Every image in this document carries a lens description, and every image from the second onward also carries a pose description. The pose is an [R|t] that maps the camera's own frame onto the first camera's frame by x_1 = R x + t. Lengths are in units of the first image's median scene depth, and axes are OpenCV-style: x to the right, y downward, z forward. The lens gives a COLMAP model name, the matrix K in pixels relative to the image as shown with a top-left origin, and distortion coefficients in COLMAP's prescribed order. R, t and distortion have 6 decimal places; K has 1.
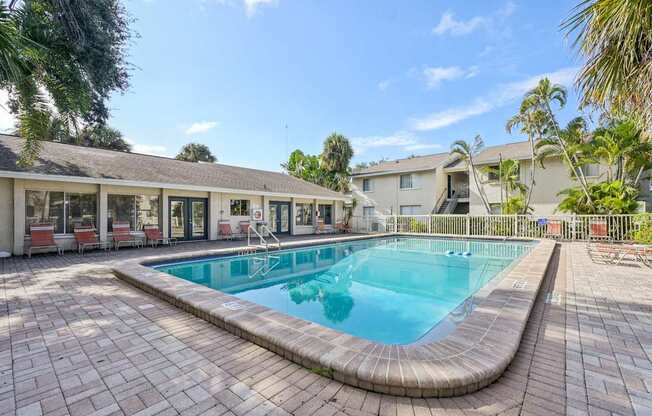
lens RADIAL K [[282.8, 0, 325.1], [0, 282.8, 216.9], [0, 0, 1]] dist [0.000962, -0.000052]
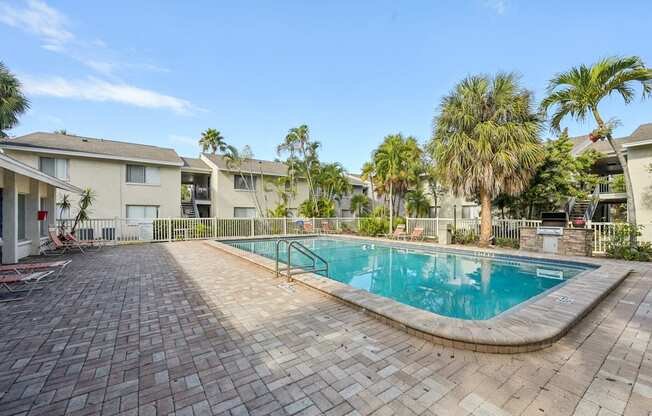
lens RADIAL K [[262.8, 0, 327.2], [0, 262.8, 214.5], [0, 0, 1]] dist [-0.000725, 0.000641]
pose [[0.234846, 0.009617, 0.971985, -0.336480], [0.000936, 0.999948, -0.010120, -0.006394], [-0.972032, 0.003286, 0.234825, 0.368423]]
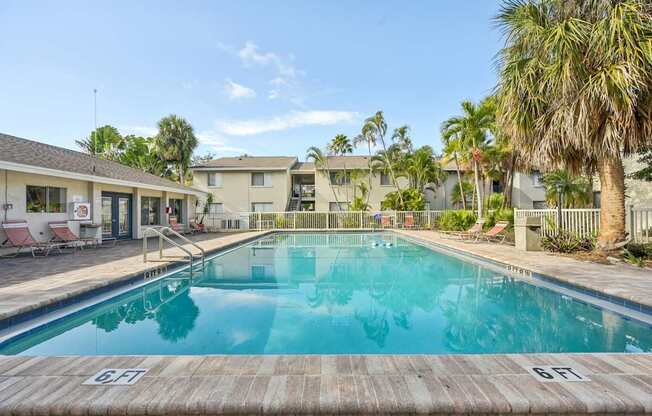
lens RADIAL K [[259.1, 0, 330.5], [0, 259.1, 209.3], [0, 0, 1]] dist [0.000715, -0.000080]
pose [[0.761548, 0.004187, 0.648095, -0.139496], [0.007542, 0.999854, -0.015322, 0.001002], [-0.648065, 0.016557, 0.761405, 0.136527]]
